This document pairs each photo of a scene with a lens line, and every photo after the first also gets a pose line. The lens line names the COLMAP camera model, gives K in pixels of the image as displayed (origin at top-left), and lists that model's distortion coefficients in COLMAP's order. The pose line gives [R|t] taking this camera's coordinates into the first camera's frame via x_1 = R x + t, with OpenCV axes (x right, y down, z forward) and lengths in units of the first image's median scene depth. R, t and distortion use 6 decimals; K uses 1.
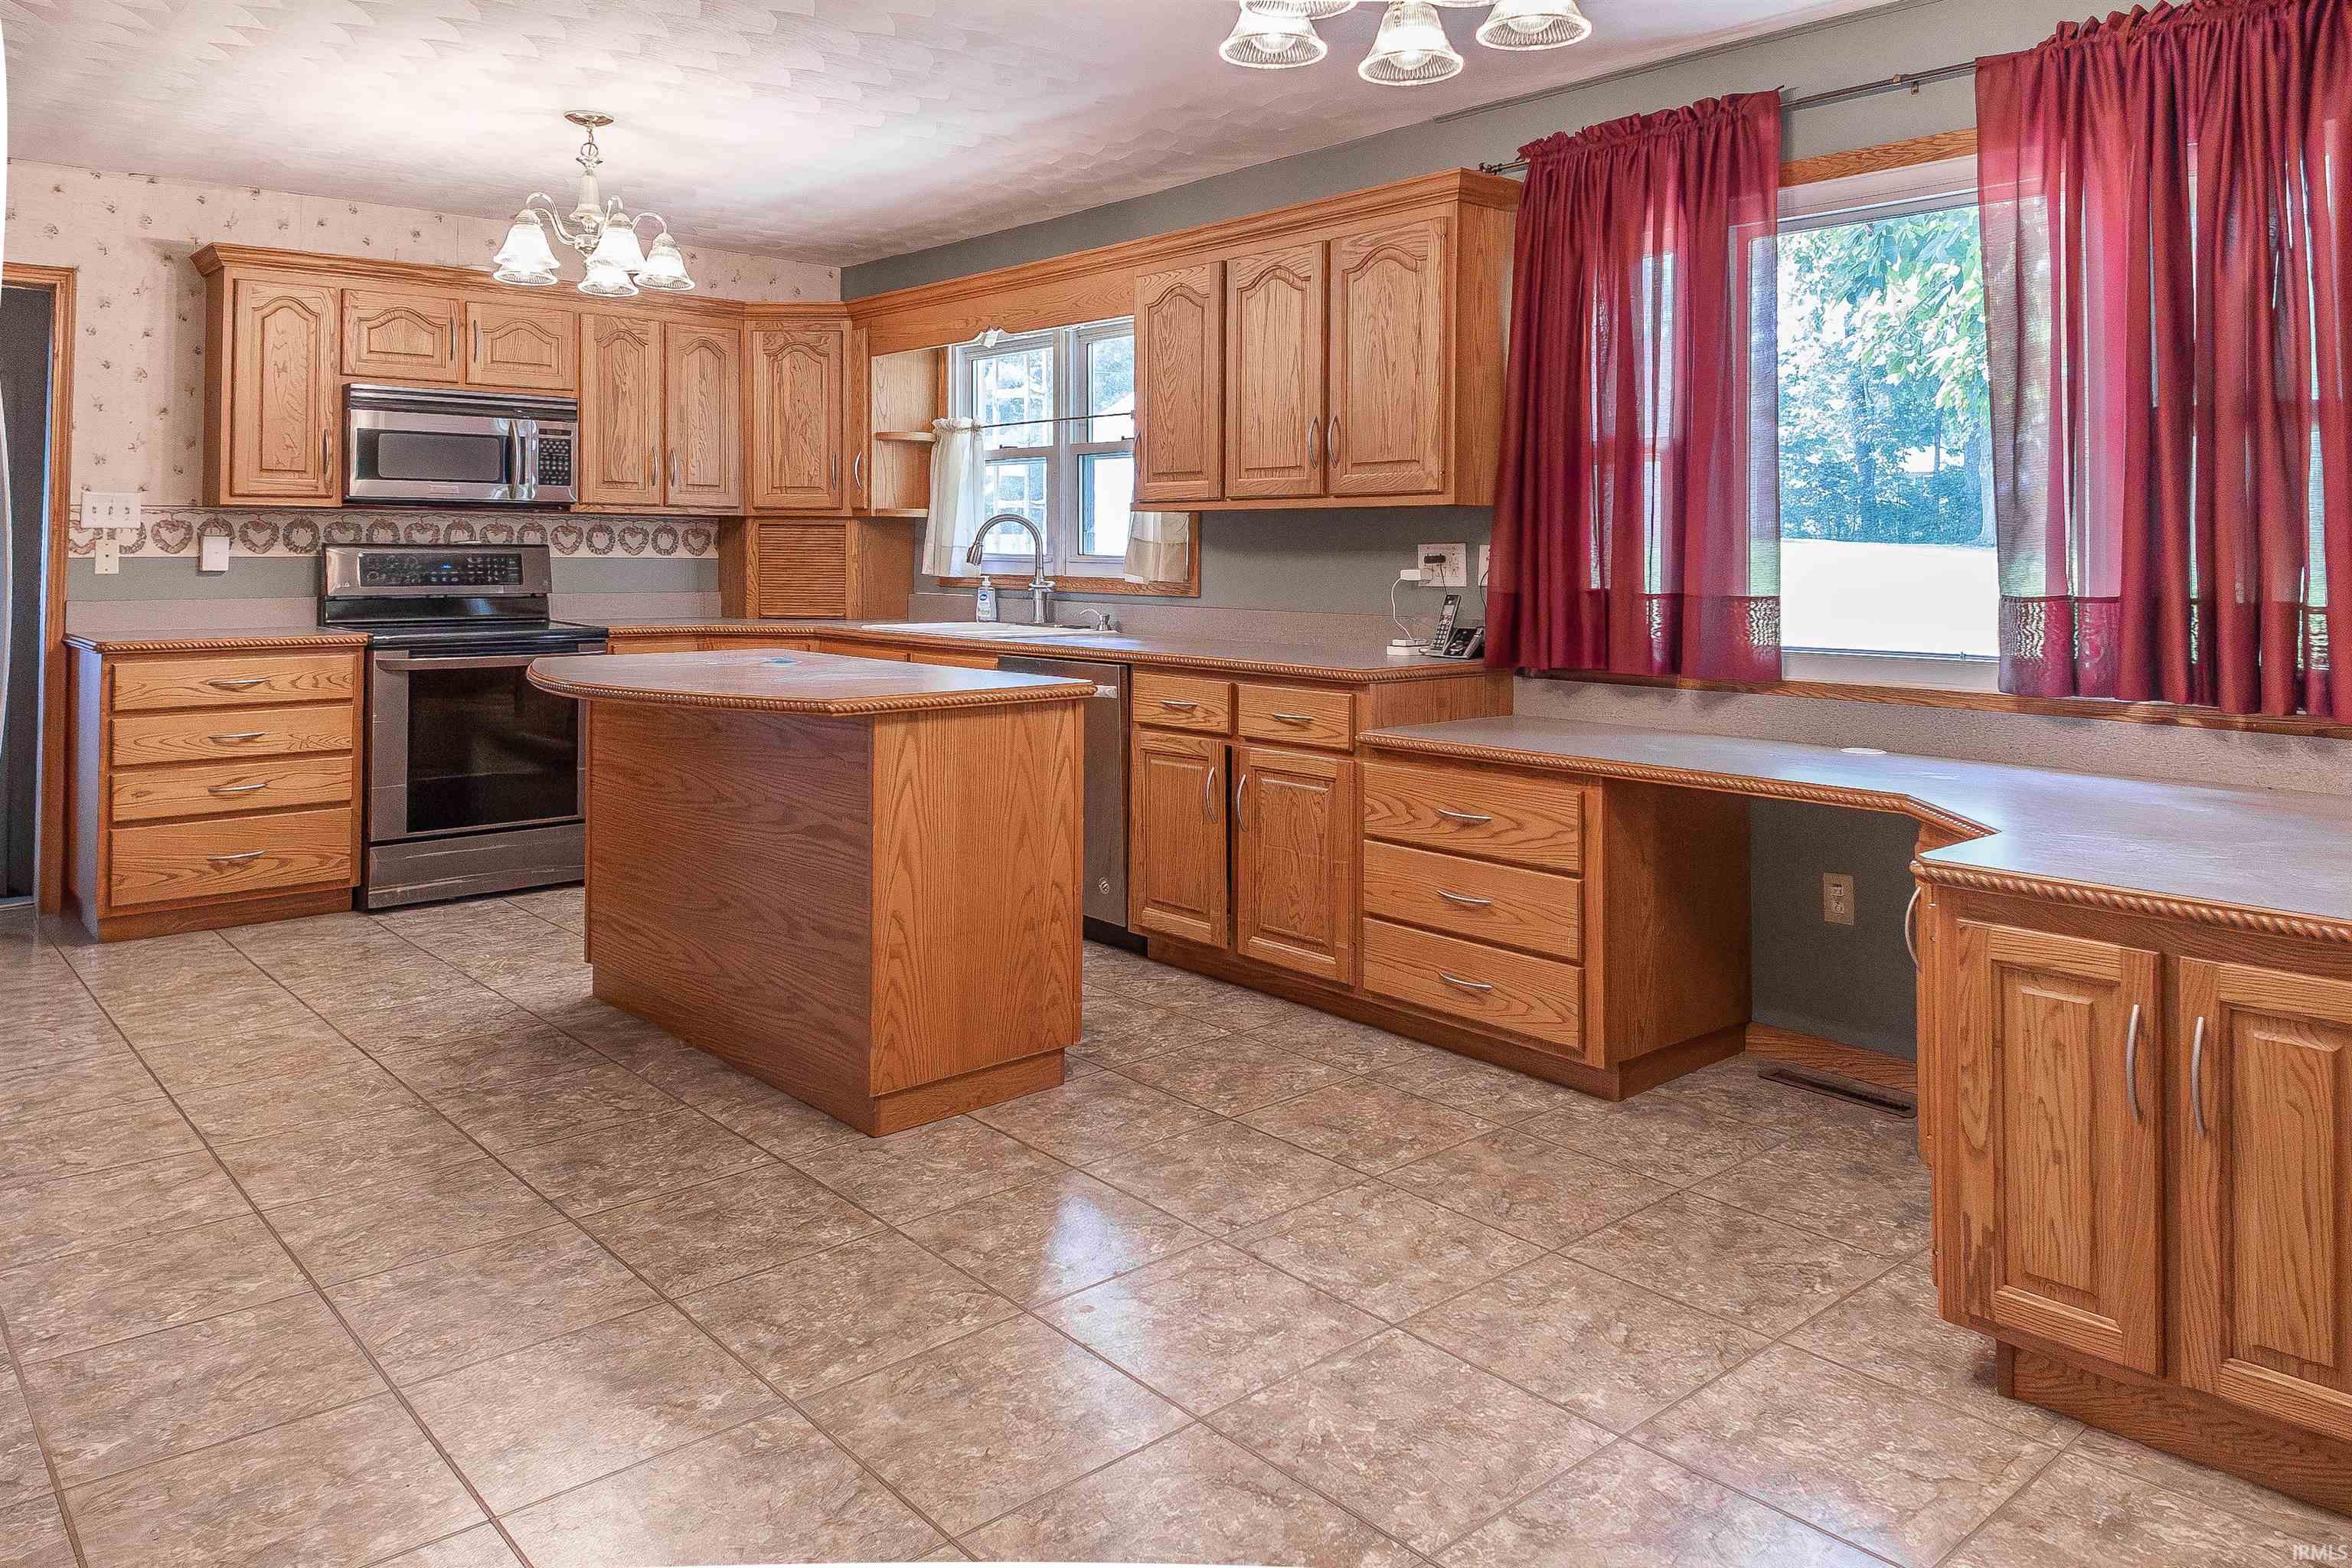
lens RADIAL K [[1614.3, 0, 1205.5], [0, 1614.3, 712.0], [0, 0, 1]] dist [0.117886, -0.171153]
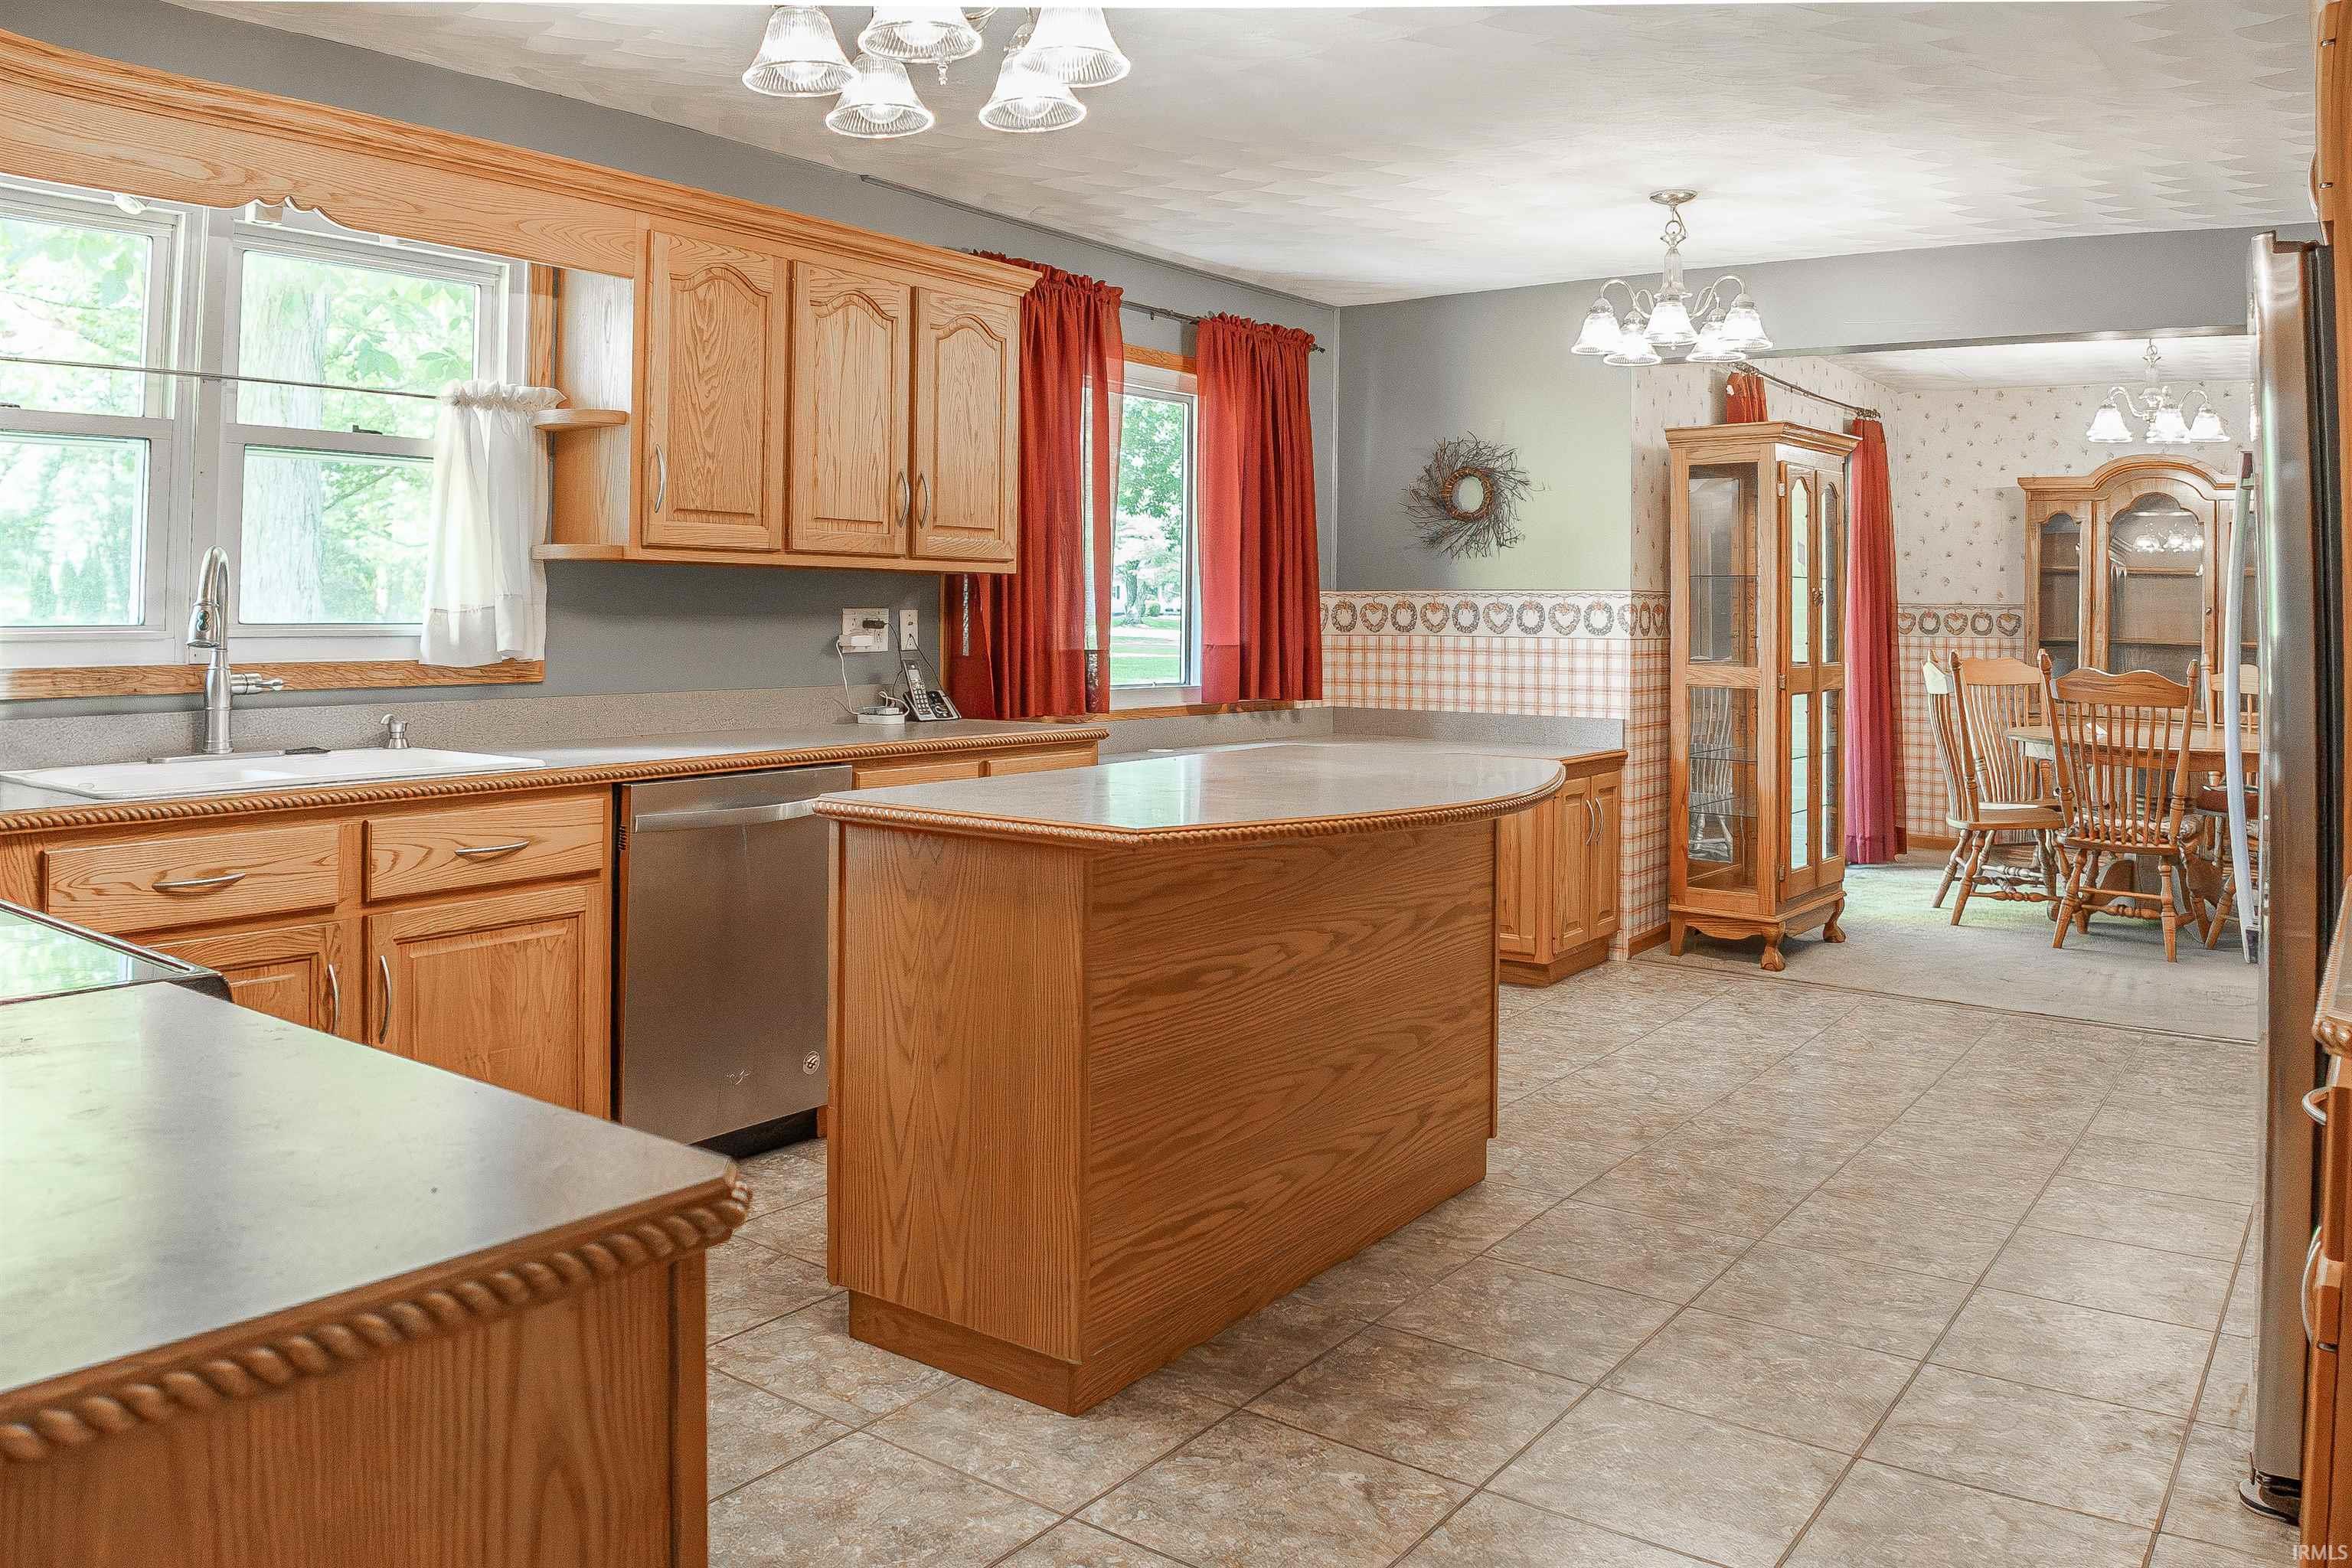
lens RADIAL K [[1713.0, 0, 1174.0], [0, 1713.0, 826.3], [0, 0, 1]] dist [-0.062915, -0.001414]
pose [[-0.203800, -0.123229, 0.971226, -0.864108], [0.090360, 0.985445, 0.143994, -0.101507], [-0.974834, 0.117106, -0.189699, 0.985426]]
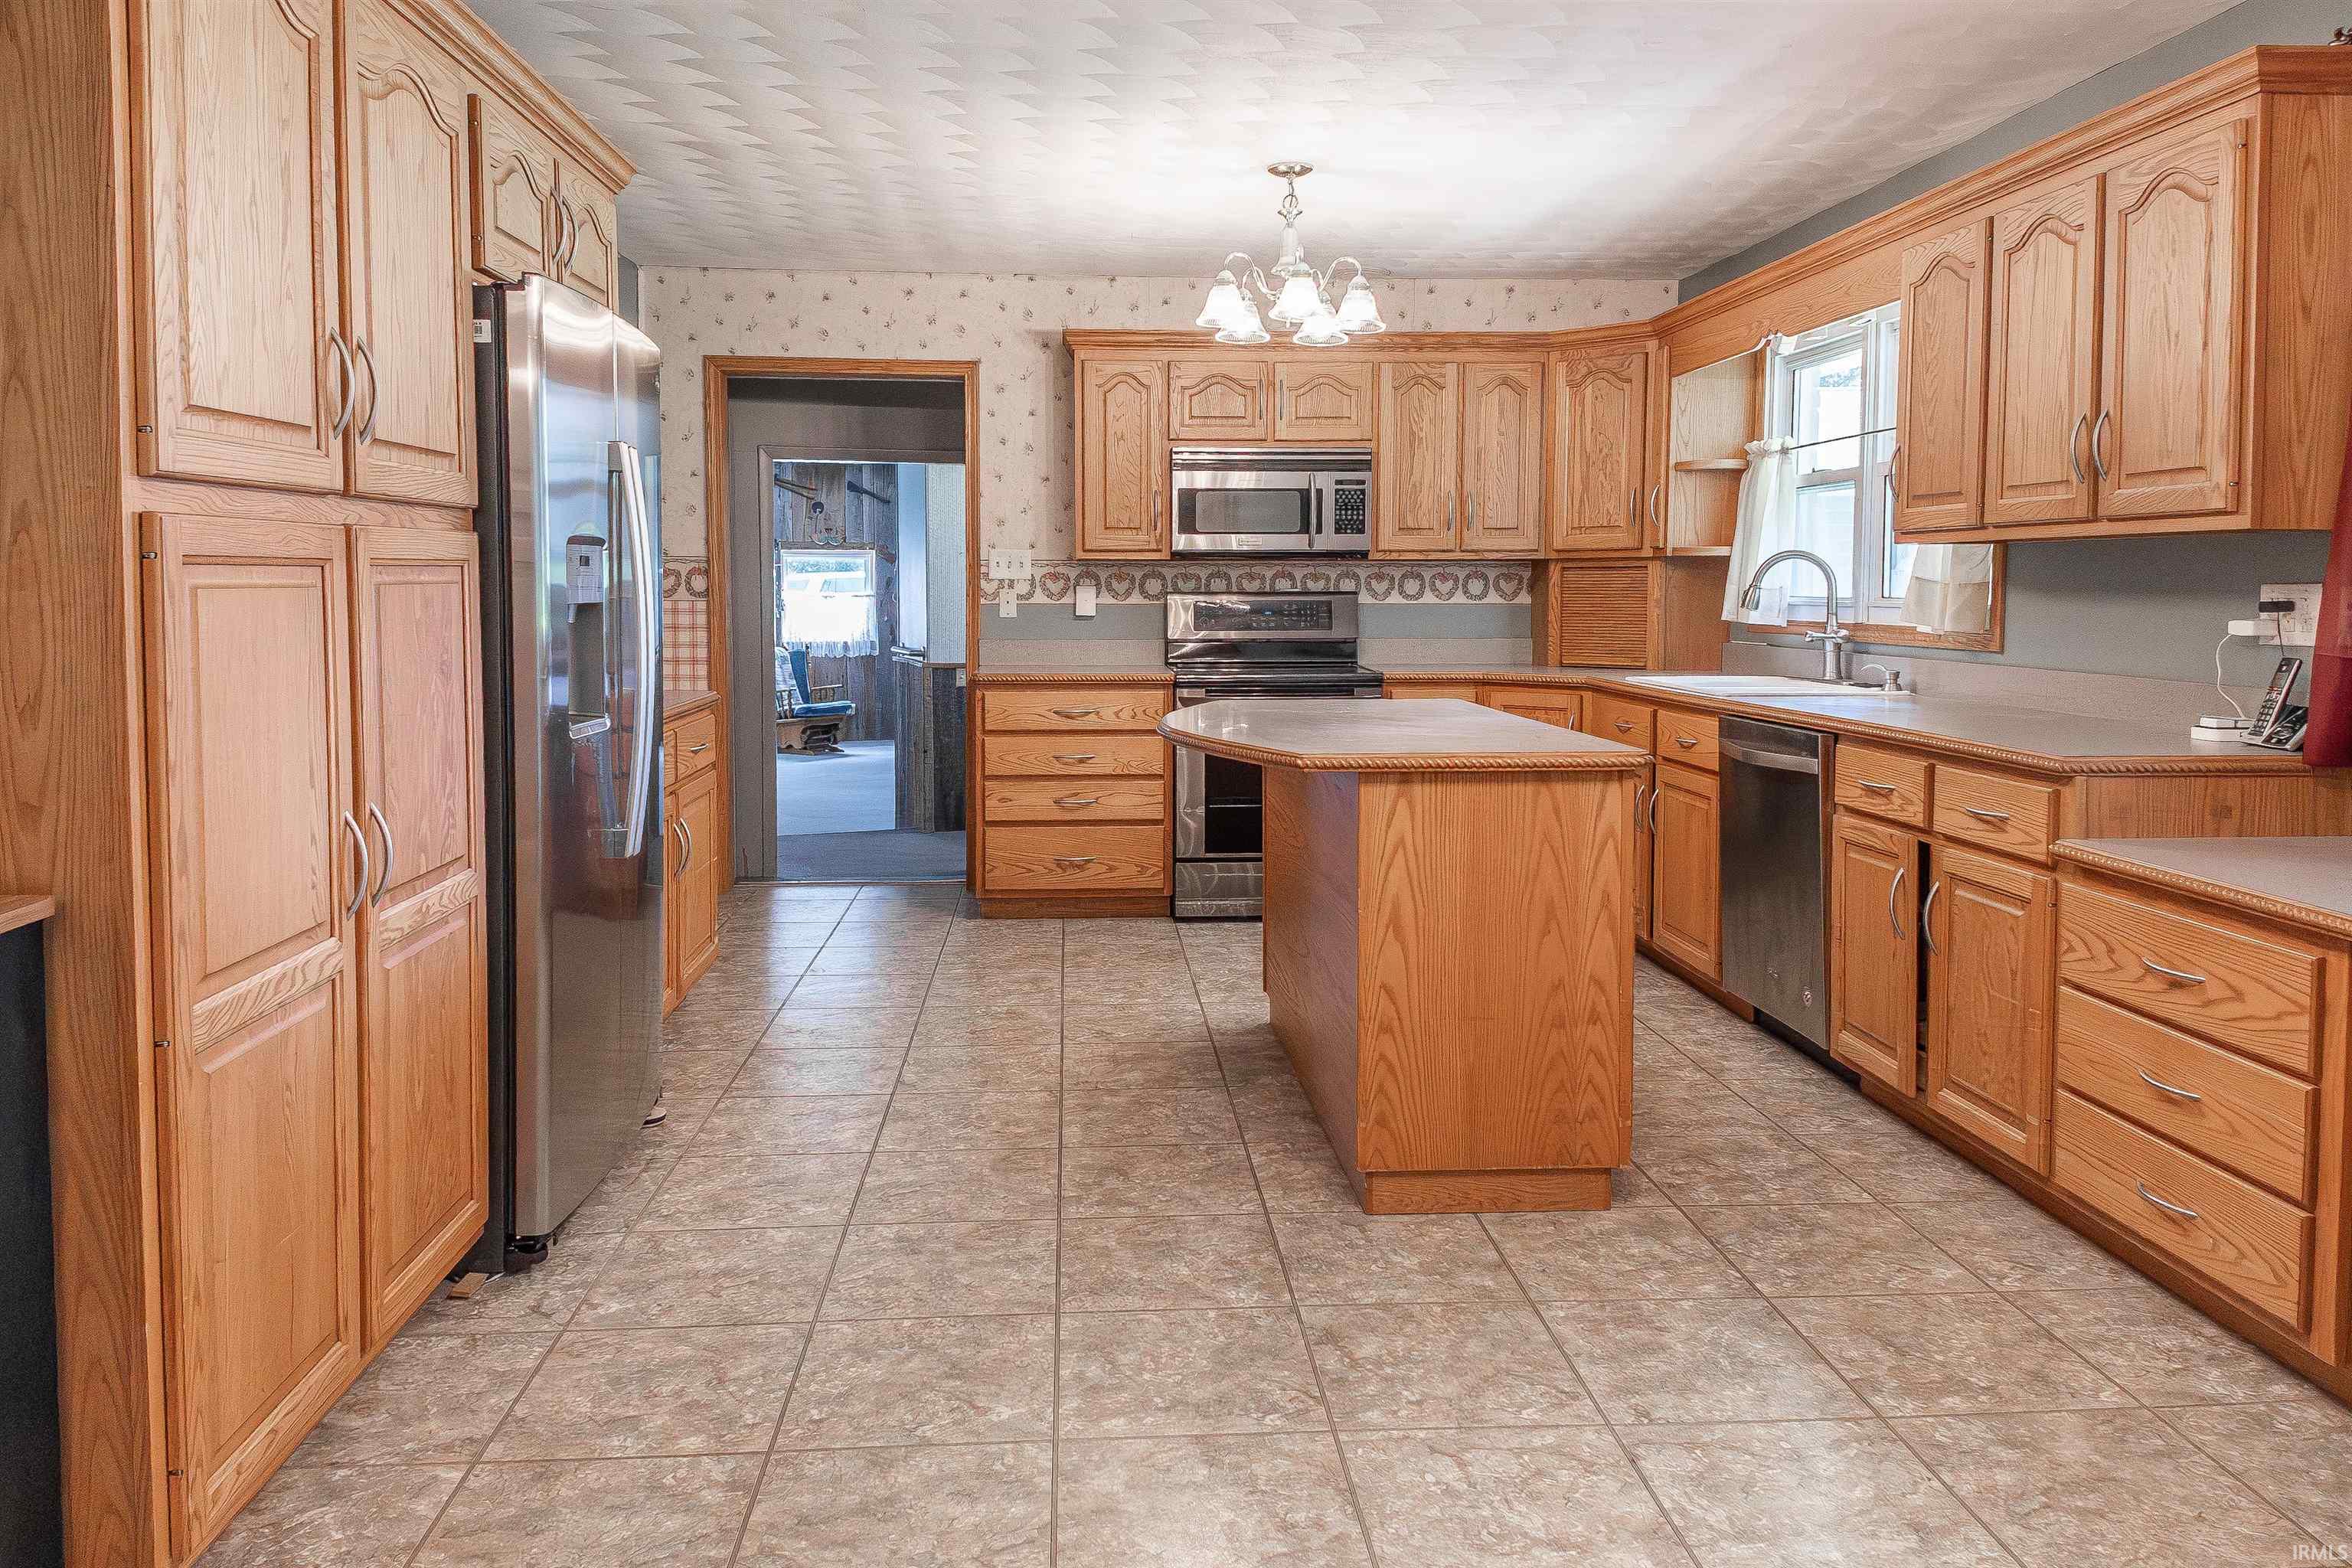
lens RADIAL K [[1659.1, 0, 1167.5], [0, 1659.1, 827.2], [0, 0, 1]] dist [0.117610, -0.159488]
pose [[0.783101, 0.086149, -0.615899, 0.207195], [-0.060683, 0.996218, 0.062189, -0.013979], [0.618927, -0.011326, 0.785367, 0.113466]]
